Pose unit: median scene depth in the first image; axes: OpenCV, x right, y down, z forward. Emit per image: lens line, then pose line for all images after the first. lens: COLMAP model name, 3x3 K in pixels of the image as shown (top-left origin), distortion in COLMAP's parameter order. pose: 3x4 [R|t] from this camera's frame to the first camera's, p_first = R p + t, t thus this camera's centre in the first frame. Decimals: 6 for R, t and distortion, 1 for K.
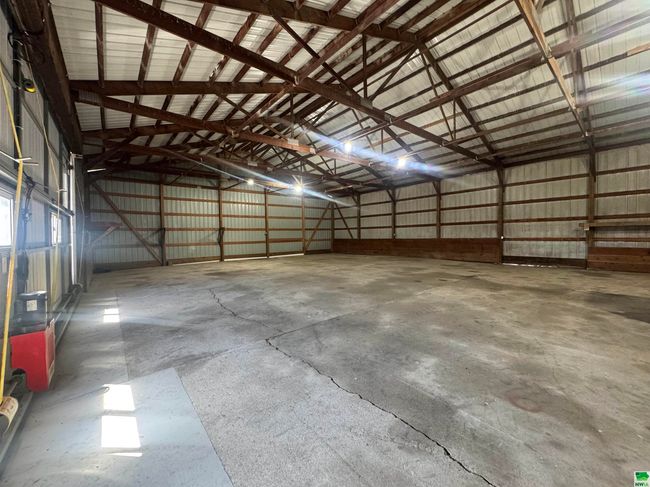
lens RADIAL K [[260.5, 0, 325.2], [0, 260.5, 242.0], [0, 0, 1]] dist [-0.000101, 0.000004]
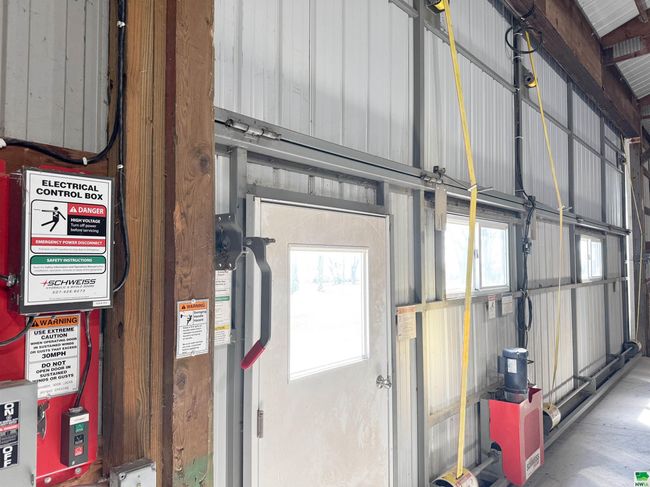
lens RADIAL K [[468.9, 0, 325.1], [0, 468.9, 243.2], [0, 0, 1]] dist [-0.005162, -0.002162]
pose [[0.153346, -0.033776, -0.987595, 0.086421], [-0.018275, 0.999148, -0.037009, -0.029270], [0.988004, 0.023723, 0.152598, 0.116840]]
